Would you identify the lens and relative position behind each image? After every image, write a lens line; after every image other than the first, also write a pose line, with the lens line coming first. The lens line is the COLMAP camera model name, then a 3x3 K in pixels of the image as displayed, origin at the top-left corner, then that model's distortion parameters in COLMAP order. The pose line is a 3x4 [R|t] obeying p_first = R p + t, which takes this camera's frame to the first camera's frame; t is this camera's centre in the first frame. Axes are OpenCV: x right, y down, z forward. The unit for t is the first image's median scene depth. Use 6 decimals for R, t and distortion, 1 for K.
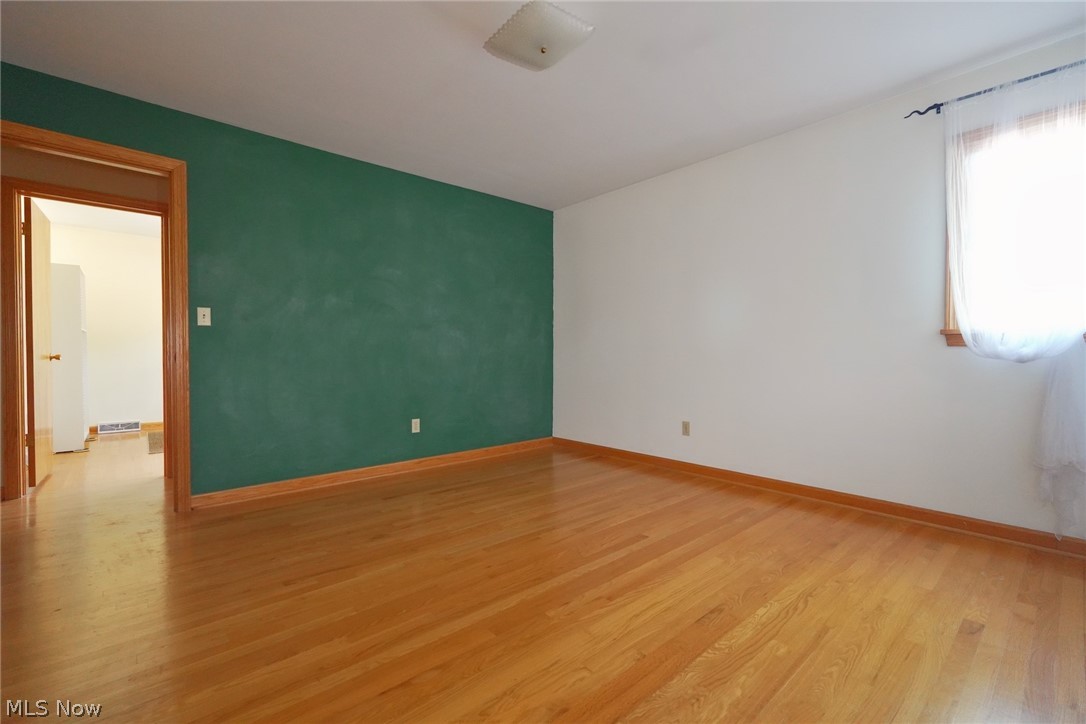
lens RADIAL K [[467.8, 0, 543.0], [0, 467.8, 362.0], [0, 0, 1]] dist [-0.001488, -0.000383]
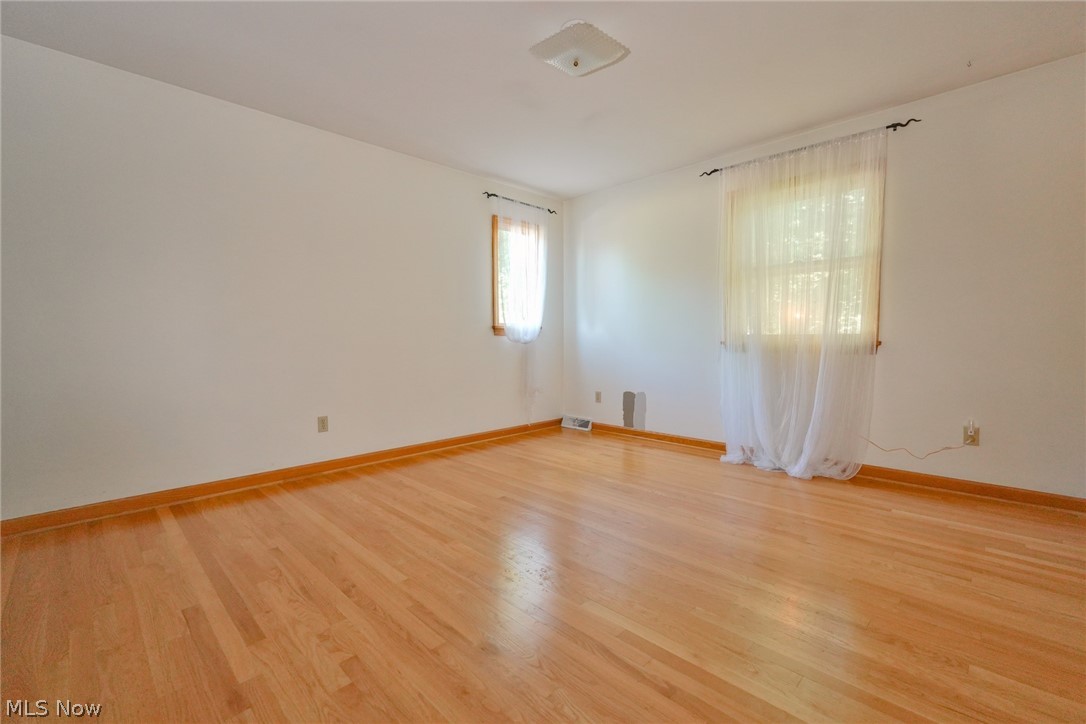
lens RADIAL K [[467.8, 0, 543.0], [0, 467.8, 362.0], [0, 0, 1]] dist [-0.001488, -0.000383]
pose [[-0.052042, -0.055188, 0.997119, -0.836672], [0.022259, 0.998160, 0.056407, -0.027406], [-0.998397, 0.025130, -0.050718, 0.843774]]
